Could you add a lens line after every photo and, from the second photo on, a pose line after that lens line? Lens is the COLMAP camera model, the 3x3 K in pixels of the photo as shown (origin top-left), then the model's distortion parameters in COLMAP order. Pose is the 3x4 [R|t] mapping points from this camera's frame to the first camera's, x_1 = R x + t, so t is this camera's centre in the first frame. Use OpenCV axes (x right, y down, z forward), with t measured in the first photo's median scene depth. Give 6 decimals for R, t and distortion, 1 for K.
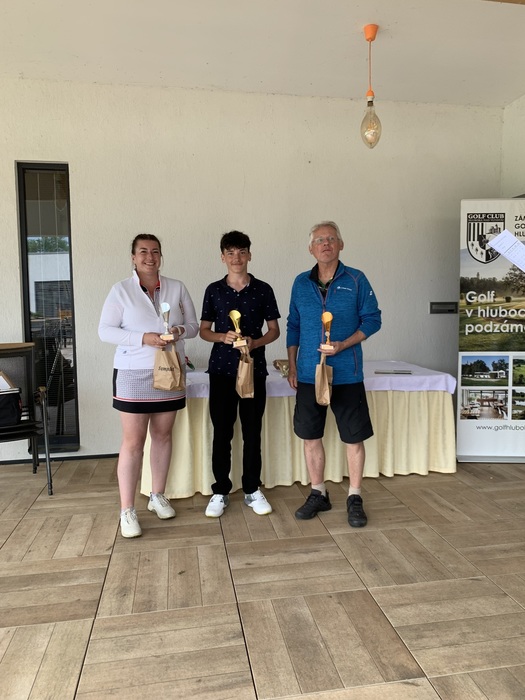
lens RADIAL K [[535.1, 0, 270.4], [0, 535.1, 350.4], [0, 0, 1]] dist [0.002313, -0.004125]
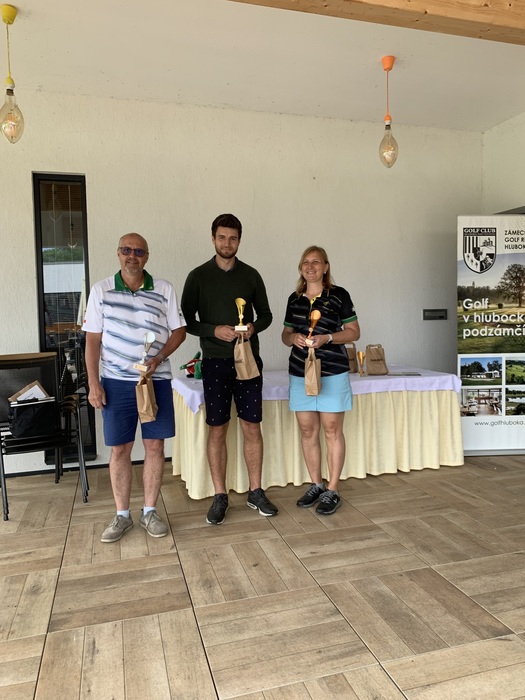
lens RADIAL K [[537.8, 0, 262.5], [0, 537.8, 350.0], [0, 0, 1]] dist [0.008852, -0.008273]
pose [[0.993774, -0.015916, 0.110270, -0.164544], [0.018326, 0.999614, -0.020883, 0.009466], [-0.109895, 0.022774, 0.993682, -0.044186]]
